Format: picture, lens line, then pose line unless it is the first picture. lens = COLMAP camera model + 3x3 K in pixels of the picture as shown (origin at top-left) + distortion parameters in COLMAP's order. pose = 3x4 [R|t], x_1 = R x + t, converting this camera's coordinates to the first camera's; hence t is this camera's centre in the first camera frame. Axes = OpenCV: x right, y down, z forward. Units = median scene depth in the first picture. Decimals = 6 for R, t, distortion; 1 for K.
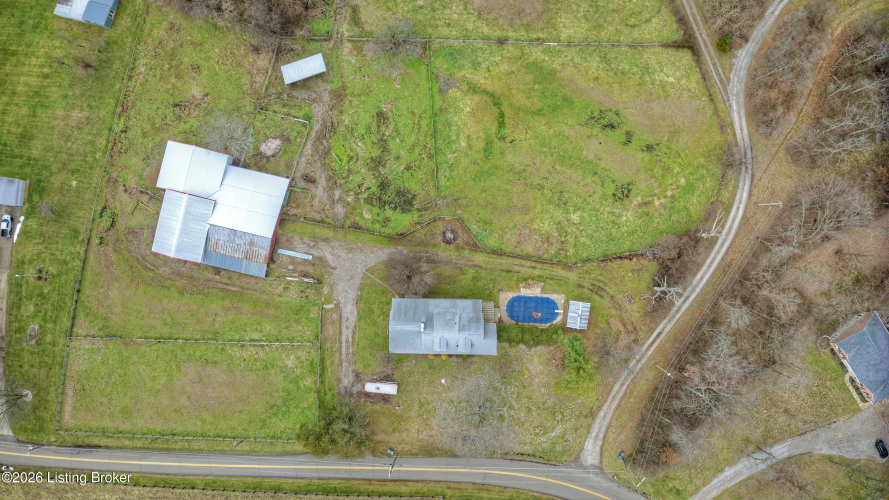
lens RADIAL K [[626.5, 0, 444.5], [0, 626.5, 250.0], [0, 0, 1]] dist [-0.109146, -0.006634]
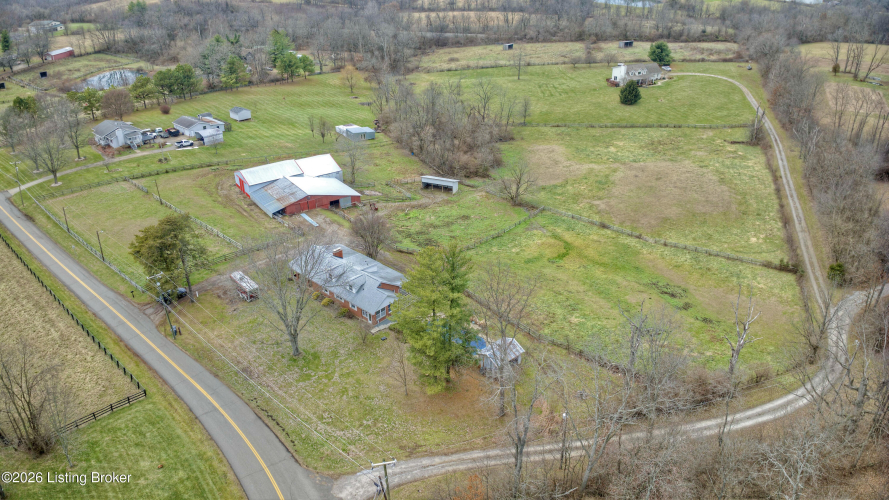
lens RADIAL K [[626.5, 0, 444.5], [0, 626.5, 250.0], [0, 0, 1]] dist [-0.109146, -0.006634]
pose [[0.750046, 0.308474, -0.585043, 0.514394], [-0.661378, 0.354334, -0.661080, 0.534431], [0.003375, 0.882775, 0.469785, 0.567264]]
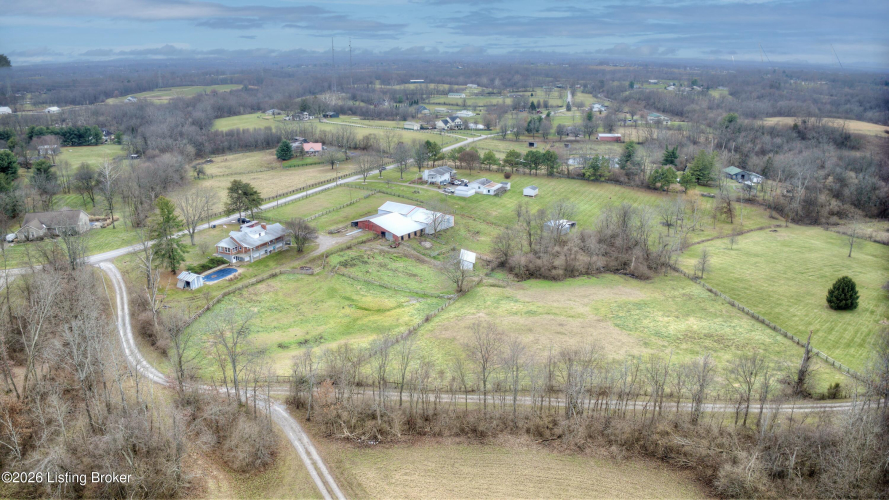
lens RADIAL K [[626.5, 0, 444.5], [0, 626.5, 250.0], [0, 0, 1]] dist [-0.109146, -0.006634]
pose [[-0.396644, 0.270938, -0.877078, 1.034418], [-0.917972, -0.117751, 0.378763, -0.783776], [-0.000655, 0.955368, 0.295419, 0.571062]]
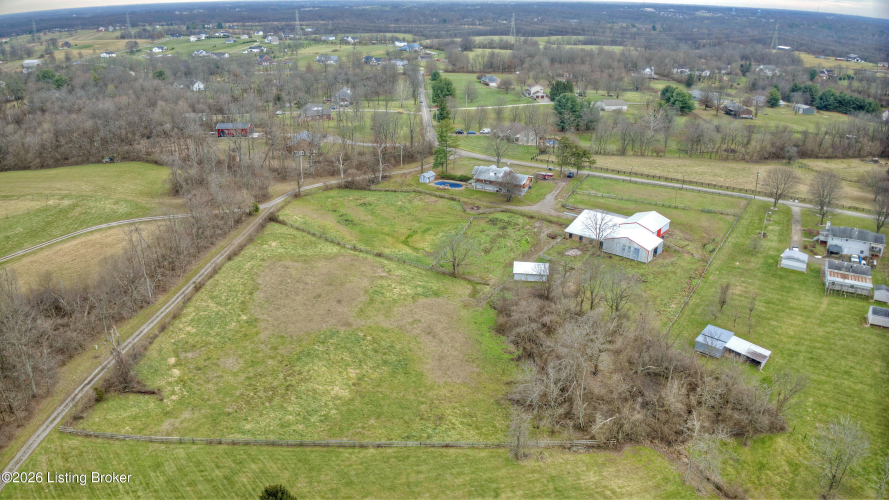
lens RADIAL K [[626.5, 0, 444.5], [0, 626.5, 250.0], [0, 0, 1]] dist [-0.109146, -0.006634]
pose [[-0.901234, -0.166623, 0.400018, -0.571829], [0.433311, -0.337291, 0.835749, -1.411154], [-0.004333, 0.926537, 0.376178, 0.503153]]
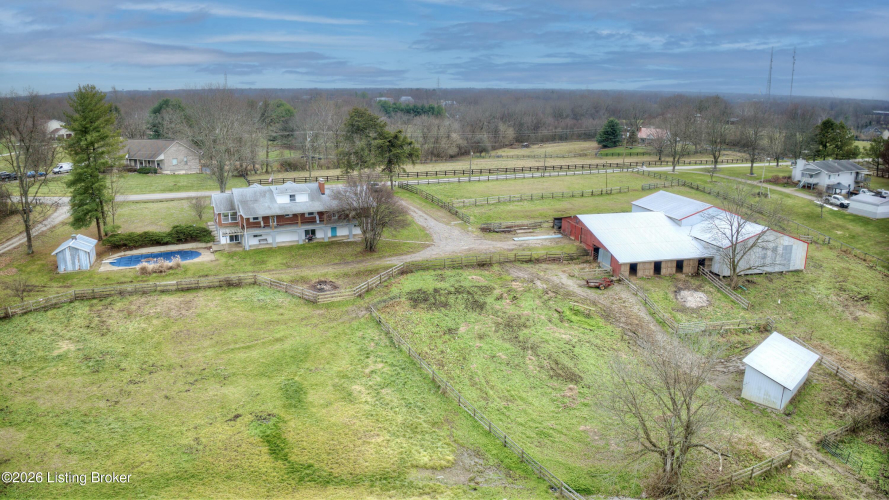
lens RADIAL K [[626.5, 0, 444.5], [0, 626.5, 250.0], [0, 0, 1]] dist [-0.109146, -0.006634]
pose [[-0.891197, 0.103552, -0.441639, 0.150487], [-0.453550, -0.220115, 0.863621, -0.529528], [-0.007781, 0.969962, 0.243132, 0.834155]]
